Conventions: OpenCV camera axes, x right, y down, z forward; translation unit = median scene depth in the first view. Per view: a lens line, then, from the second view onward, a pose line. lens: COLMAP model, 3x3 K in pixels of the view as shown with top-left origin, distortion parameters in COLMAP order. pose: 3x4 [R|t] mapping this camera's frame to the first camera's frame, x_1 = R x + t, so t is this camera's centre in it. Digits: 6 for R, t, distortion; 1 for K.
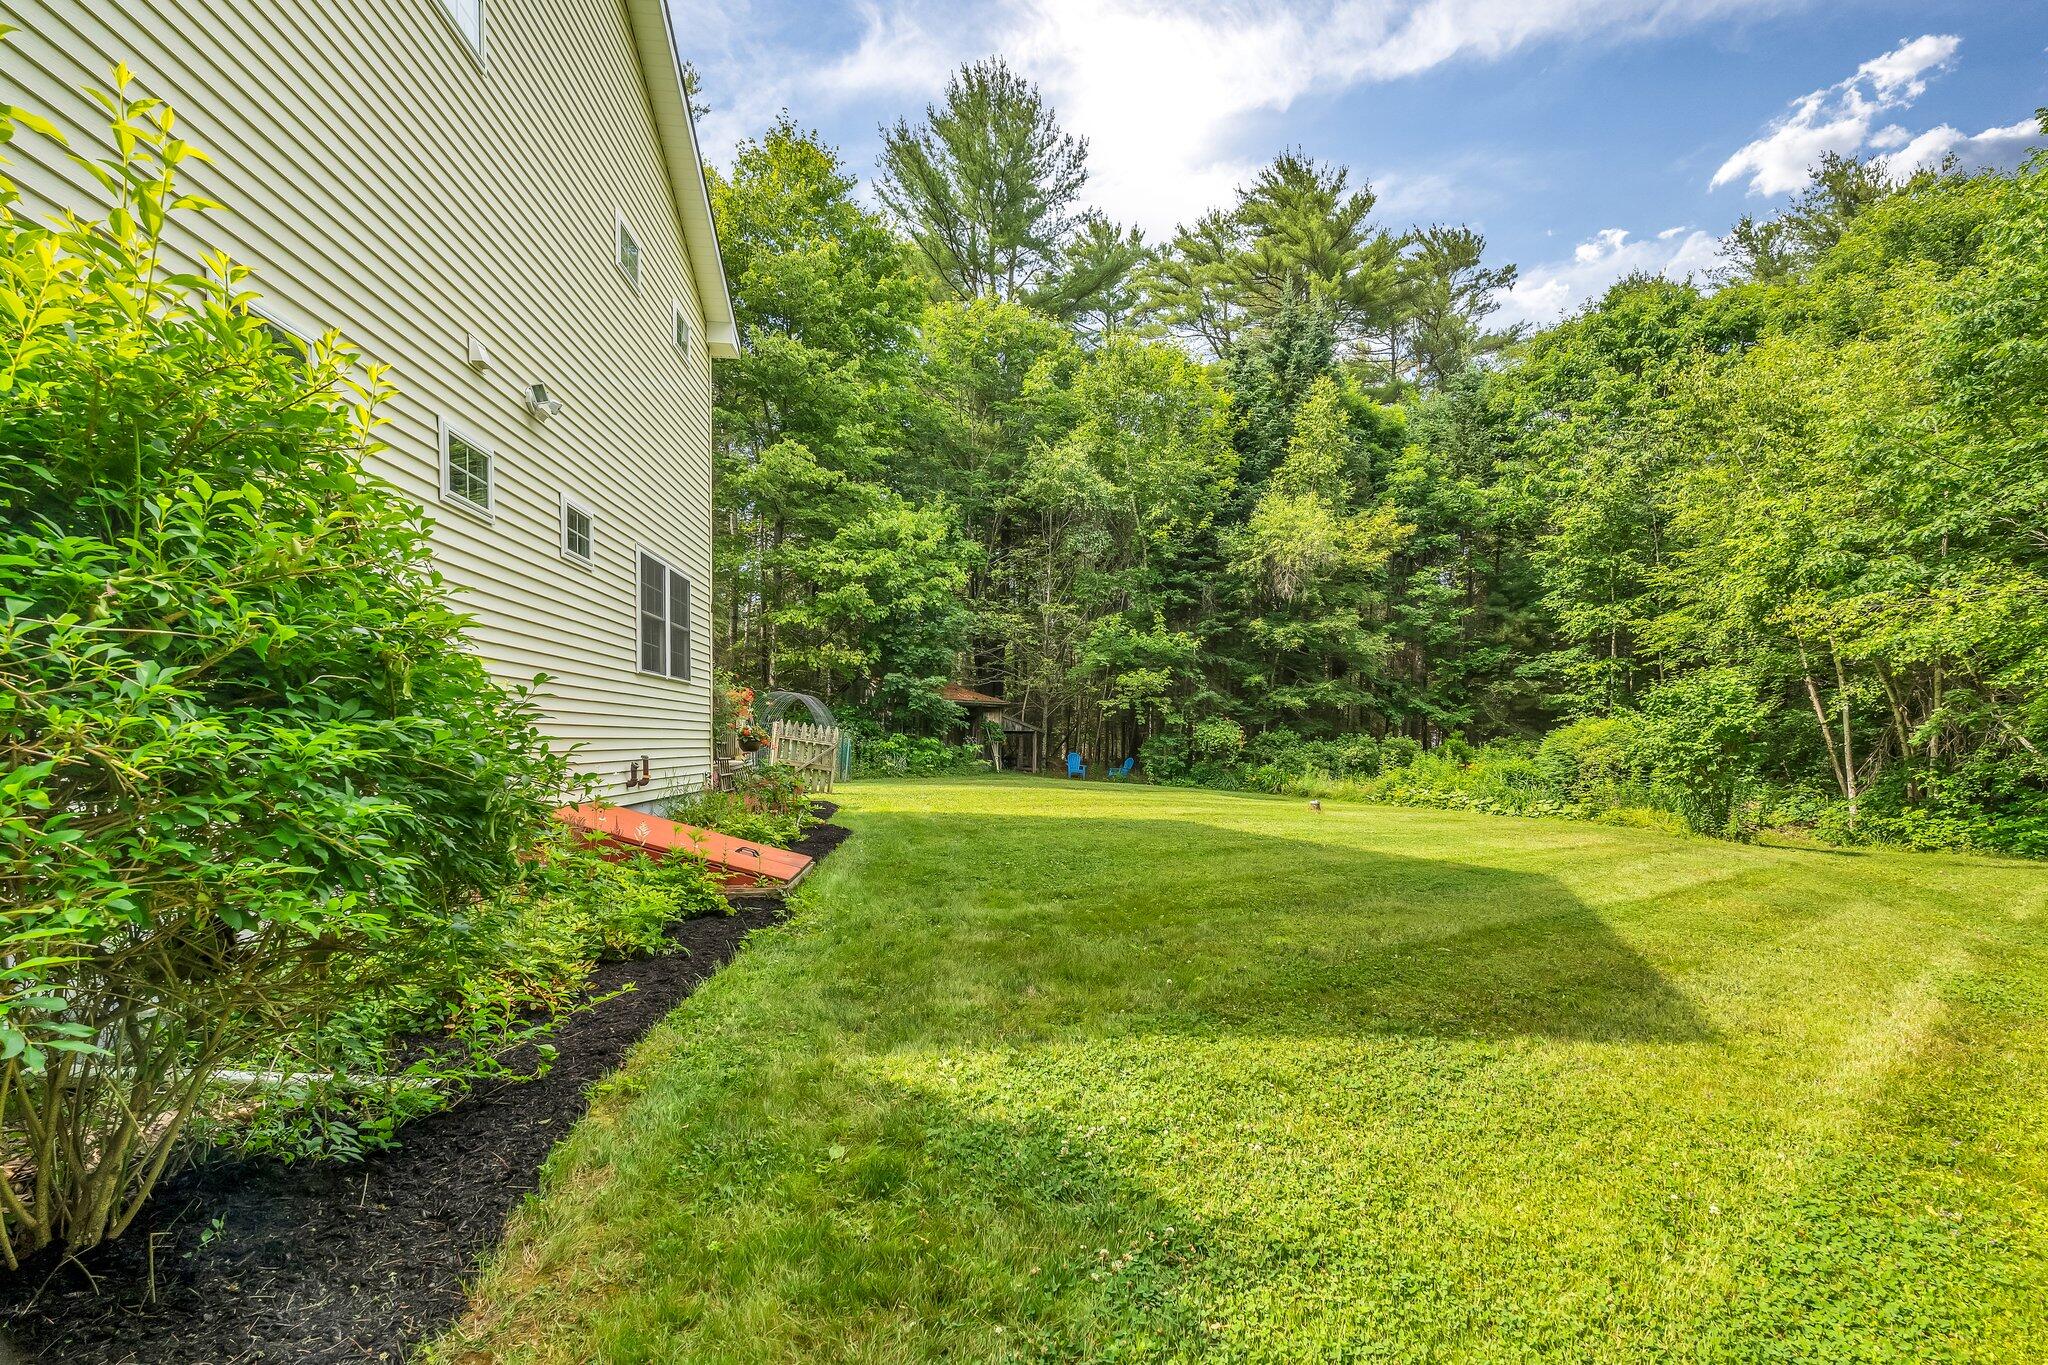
lens RADIAL K [[929.1, 0, 1032.6], [0, 929.1, 792.1], [0, 0, 1]] dist [0.001157, -0.000610]
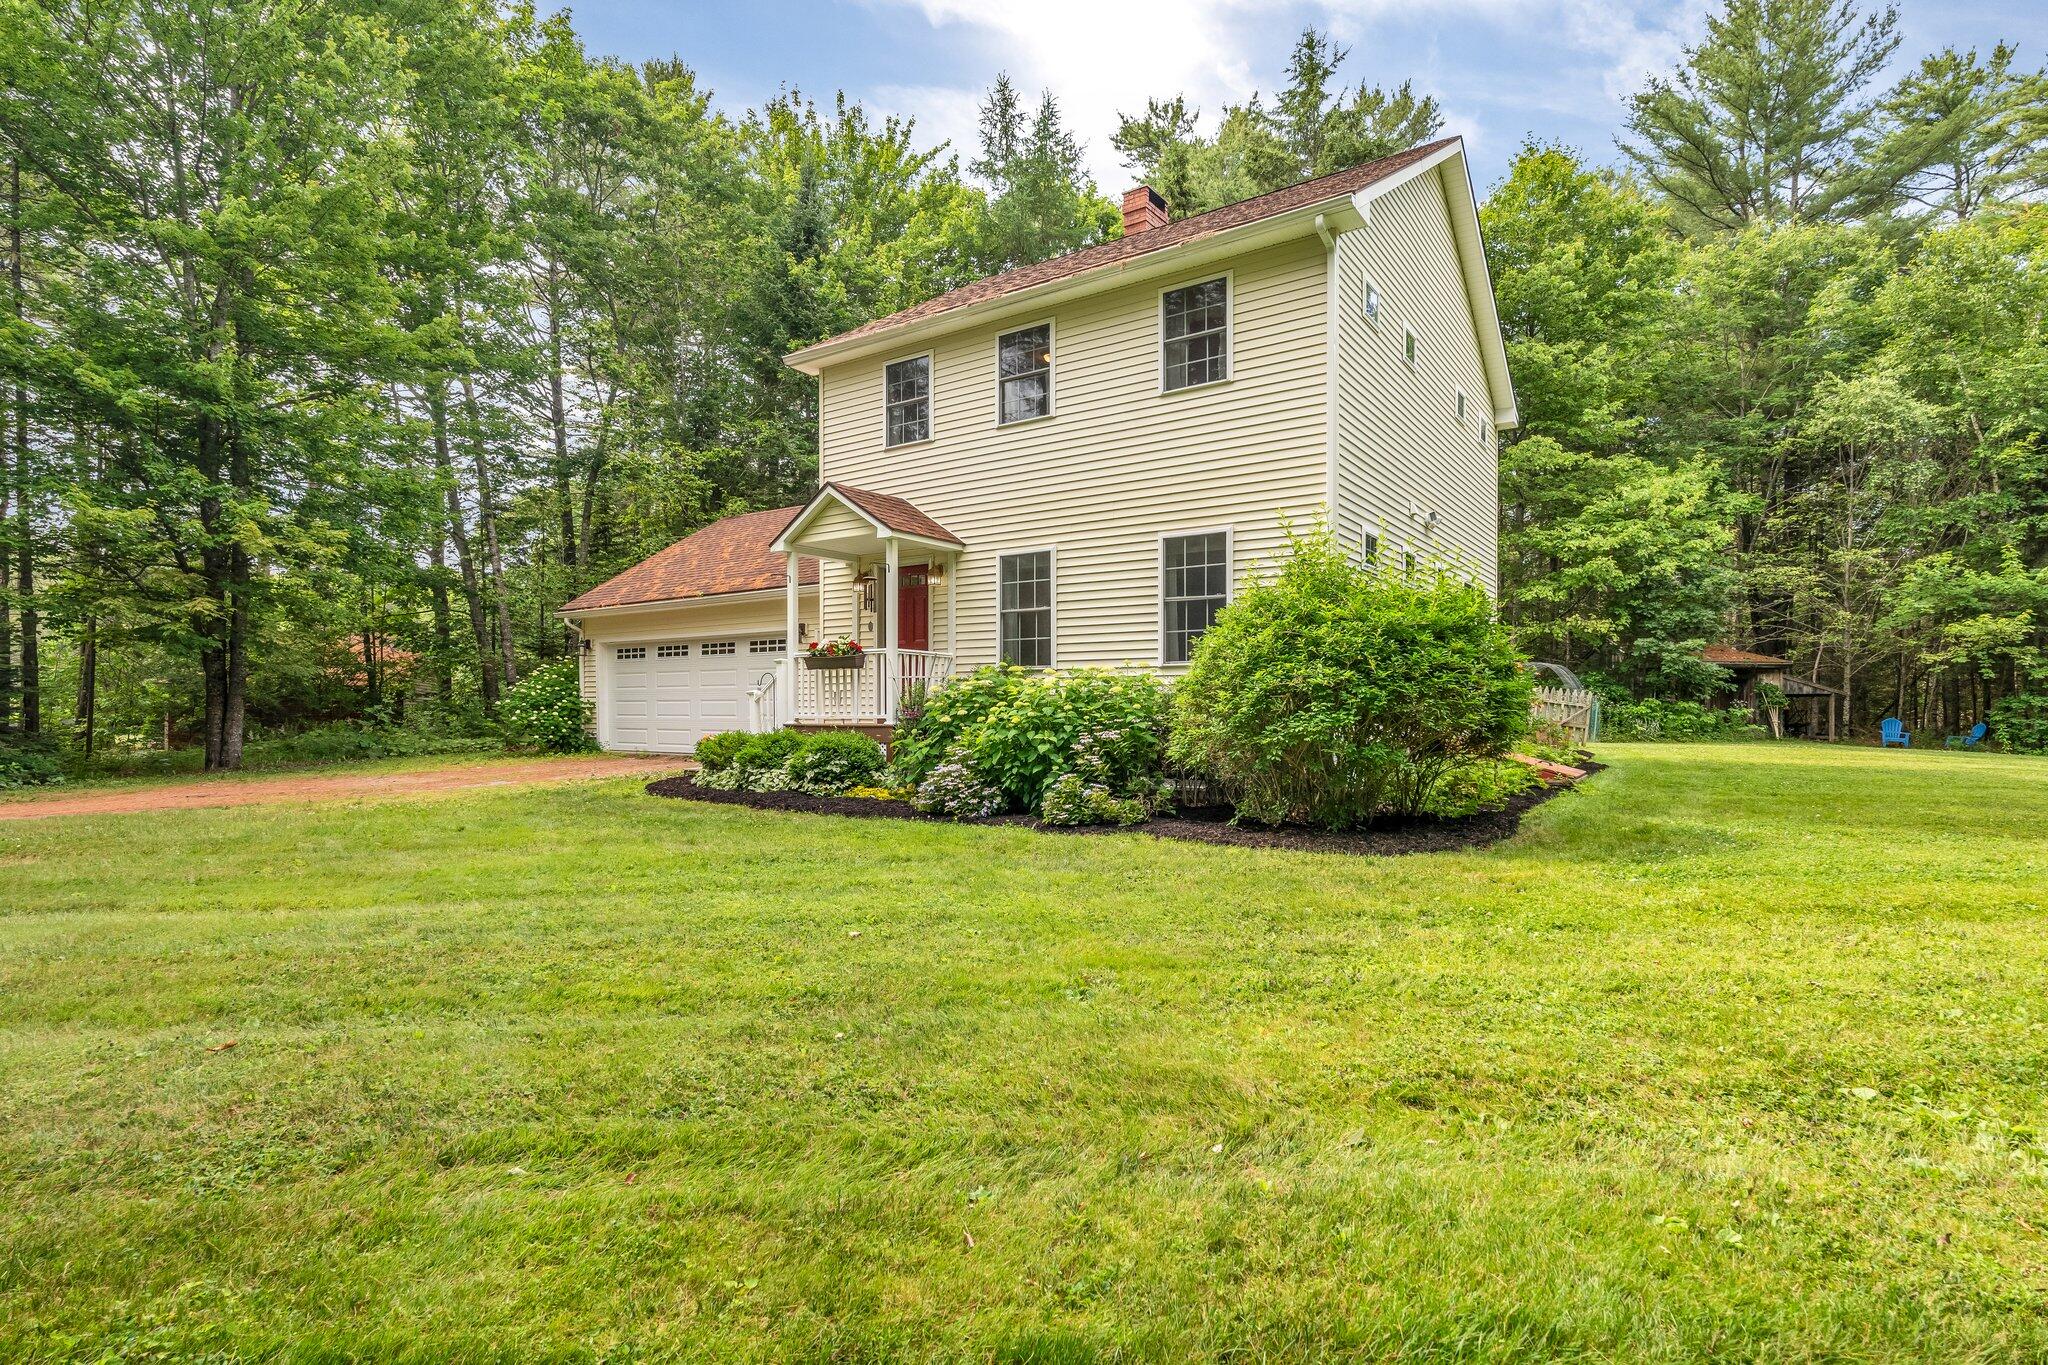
lens RADIAL K [[1011.4, 0, 1030.3], [0, 1011.4, 716.6], [0, 0, 1]] dist [-0.003349, -0.000599]
pose [[0.767902, -0.009915, -0.640490, 0.037106], [-0.025212, 0.998638, -0.045687, 0.022260], [0.640071, 0.051231, 0.766606, -0.244908]]
